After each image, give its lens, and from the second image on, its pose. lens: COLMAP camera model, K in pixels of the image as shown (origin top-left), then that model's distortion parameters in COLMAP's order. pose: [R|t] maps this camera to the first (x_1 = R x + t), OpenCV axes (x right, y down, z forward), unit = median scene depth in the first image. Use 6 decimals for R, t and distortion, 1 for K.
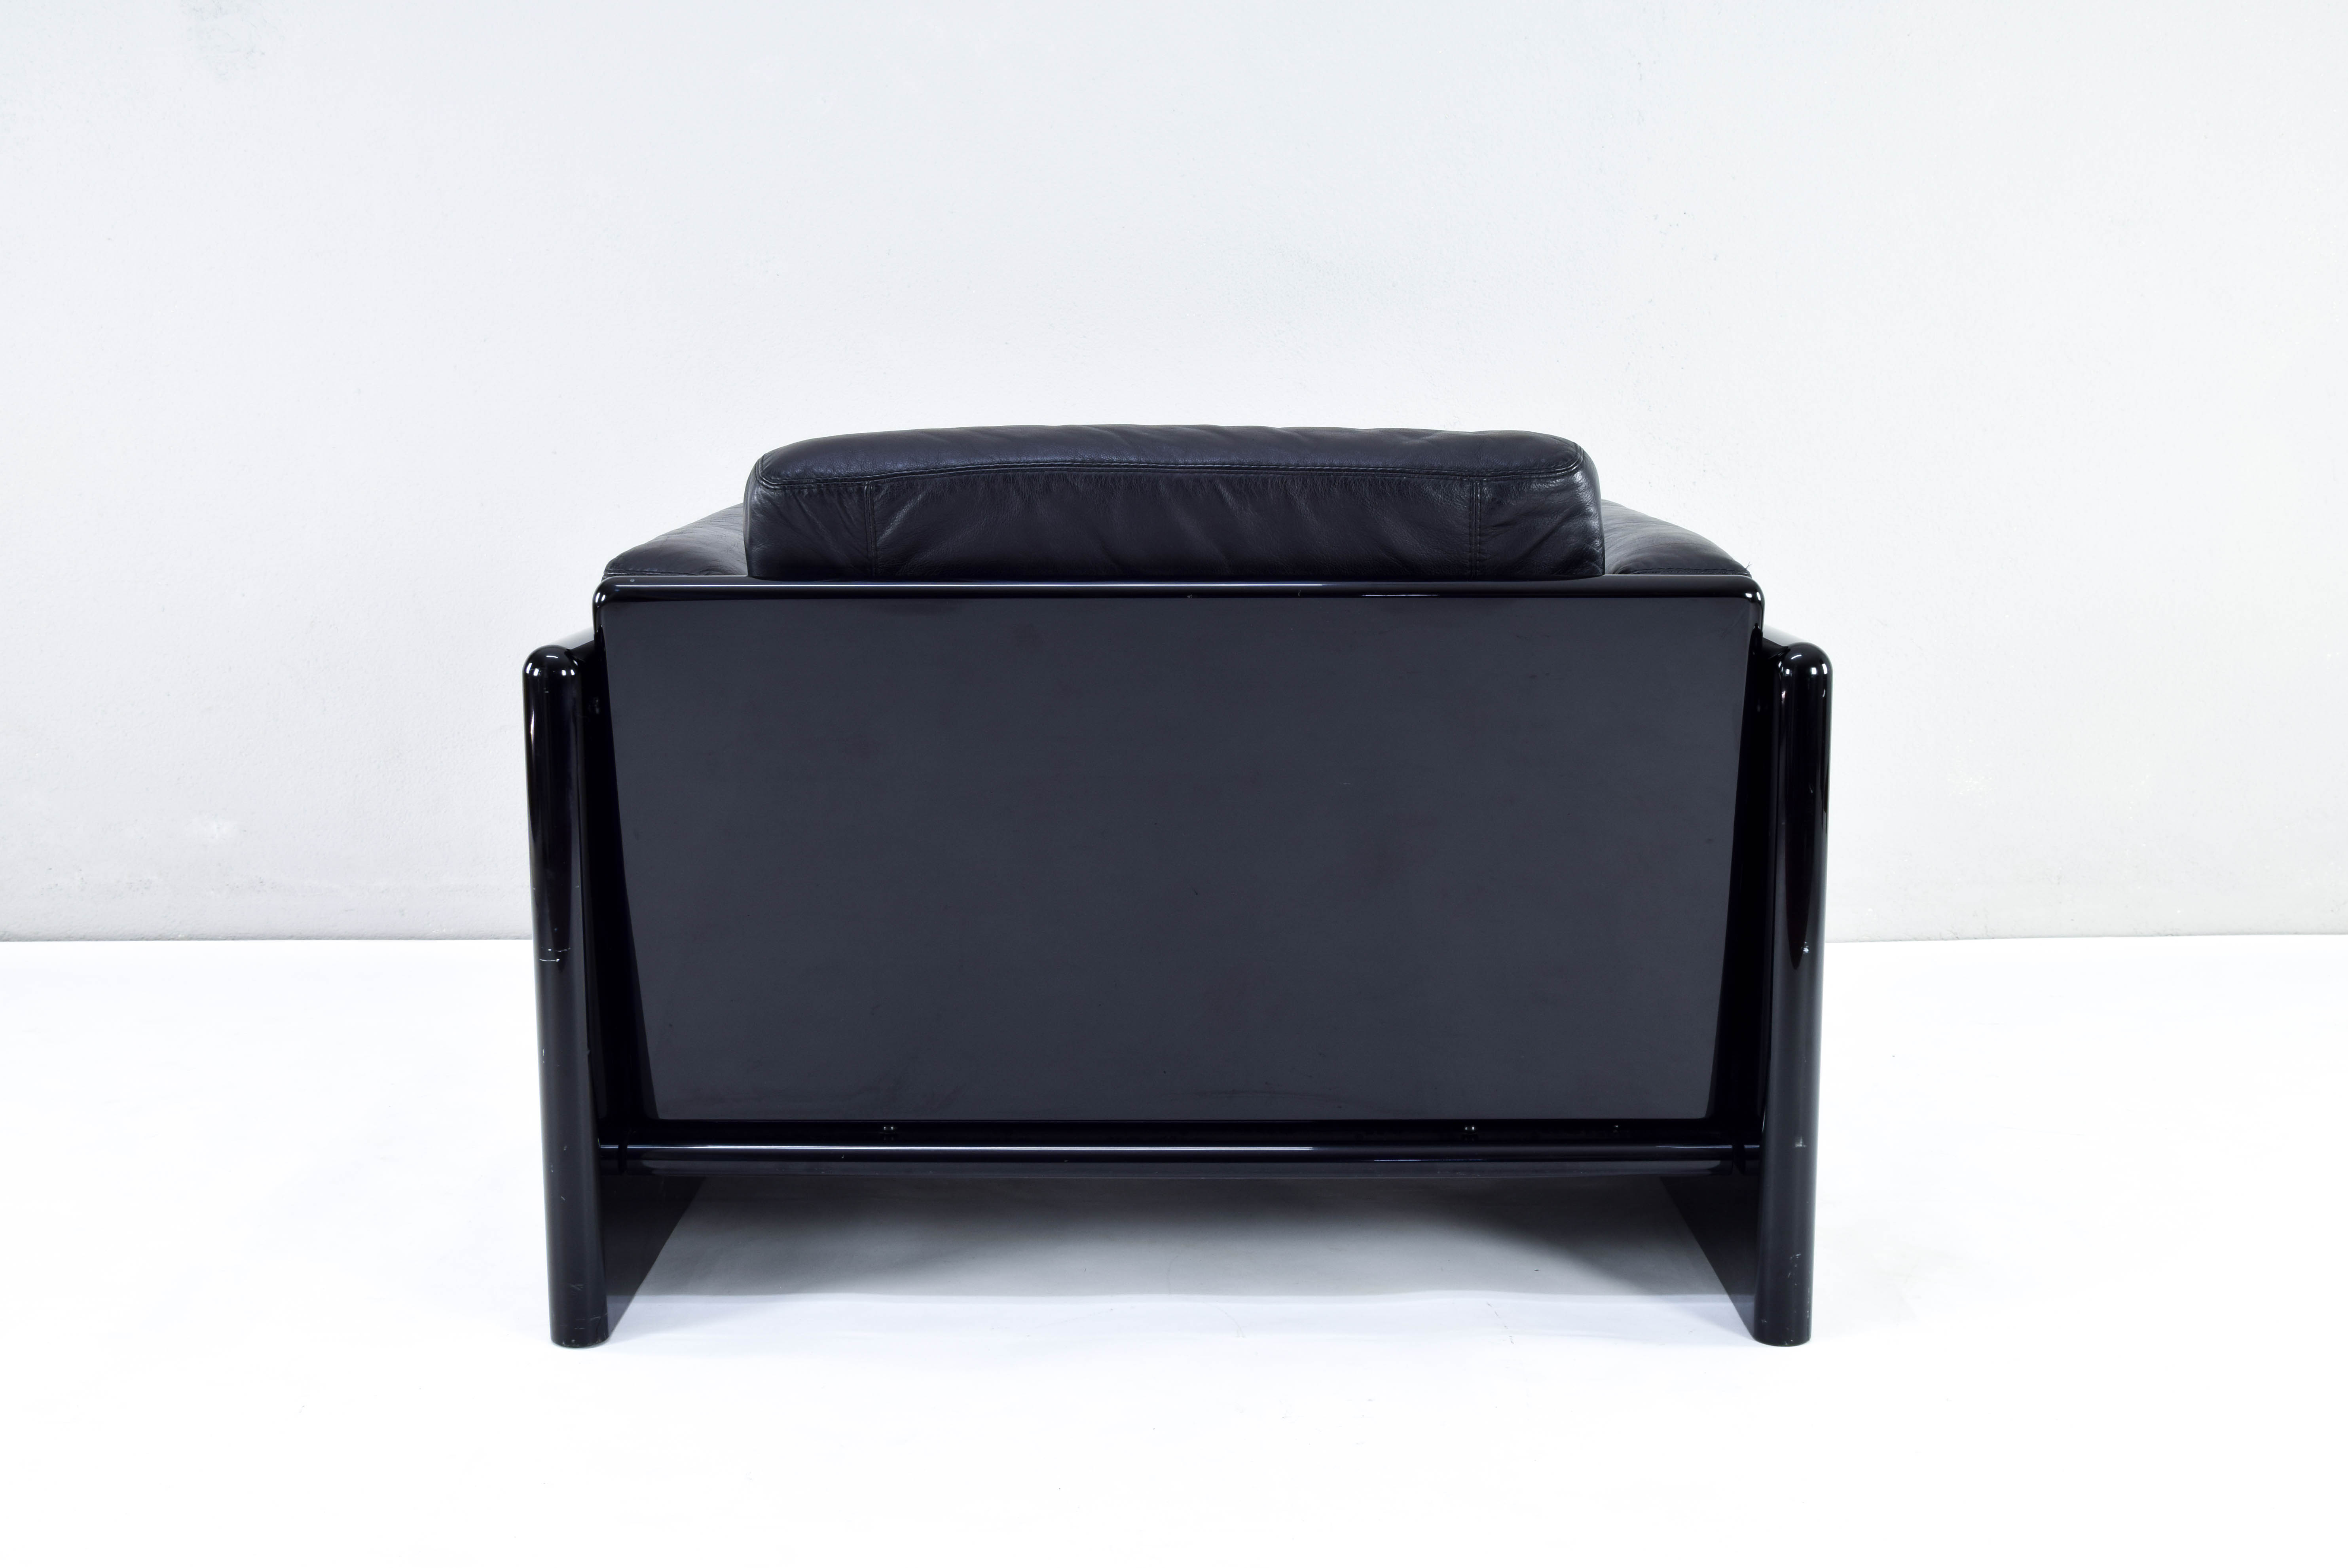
lens RADIAL K [[2702.7, 0, 1160.1], [0, 2702.7, 785.1], [0, 0, 1]] dist [-0.057461, 0.000000]
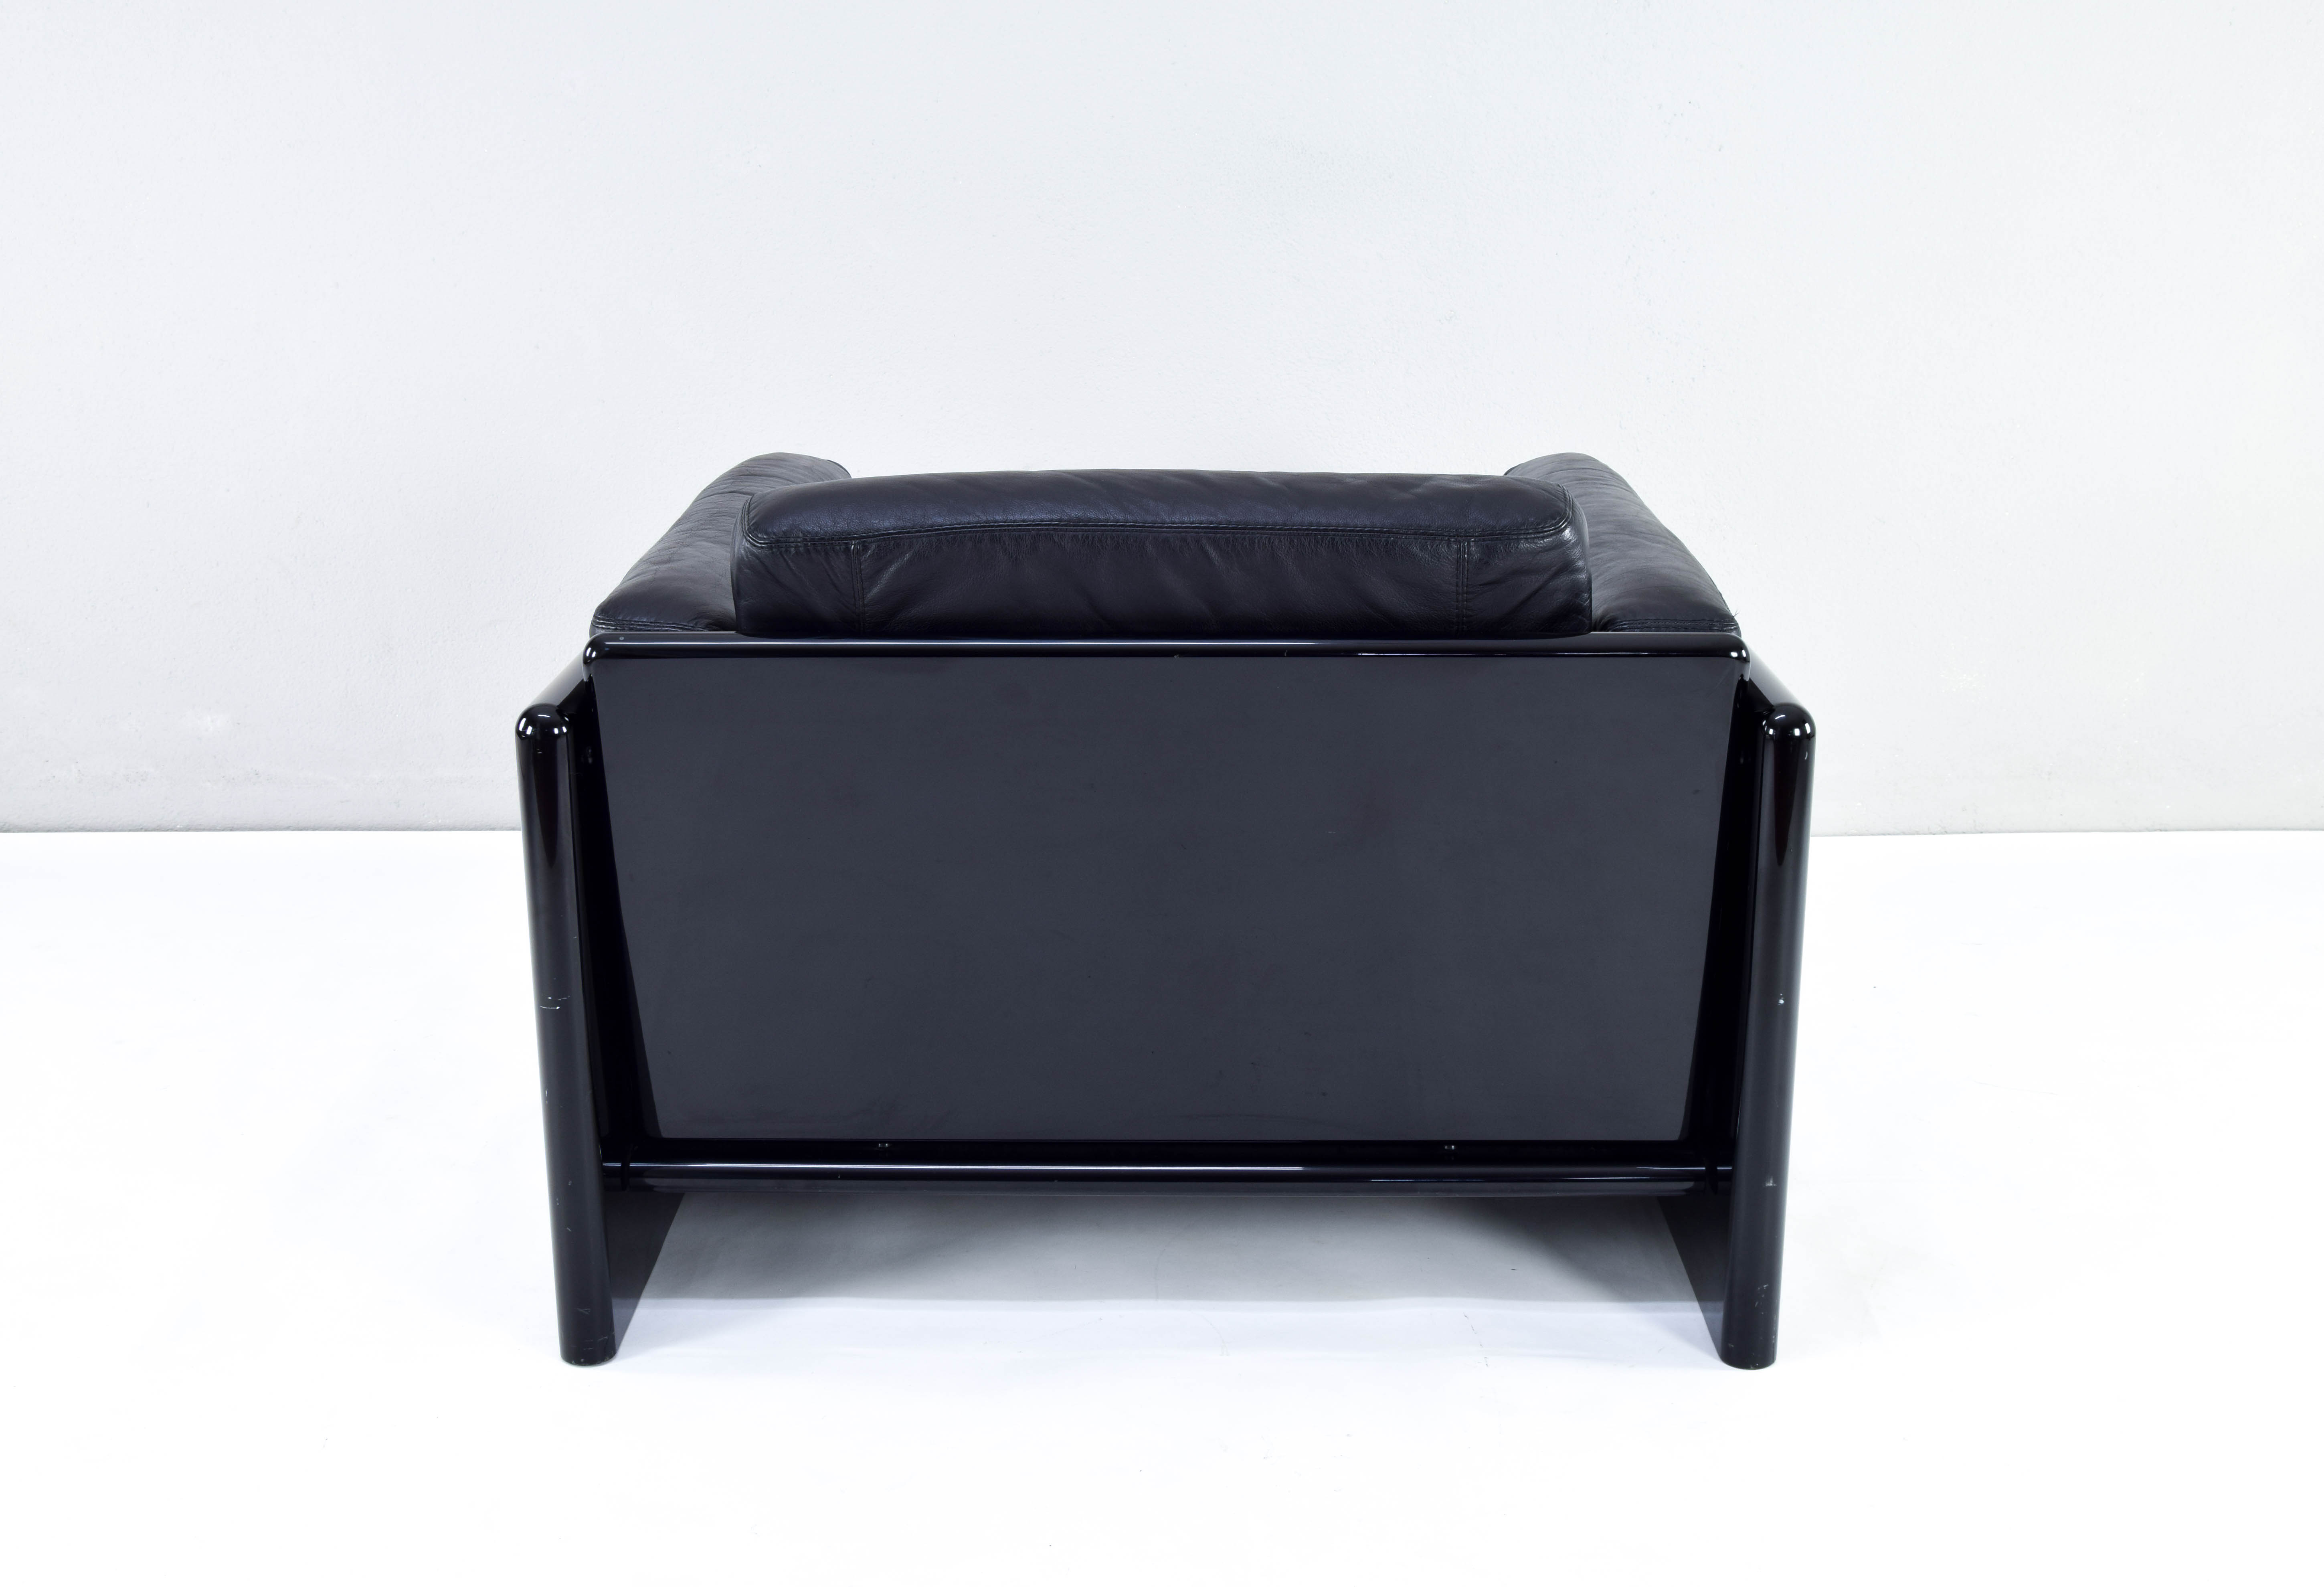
lens RADIAL K [[2736.6, 0, 1128.0], [0, 2736.6, 790.8], [0, 0, 1]] dist [-0.055729, 0.000000]
pose [[0.999949, 0.000306, -0.010060, 0.003039], [0.000924, 0.992526, 0.122029, -0.135399], [0.010022, -0.122032, 0.992476, -0.014803]]
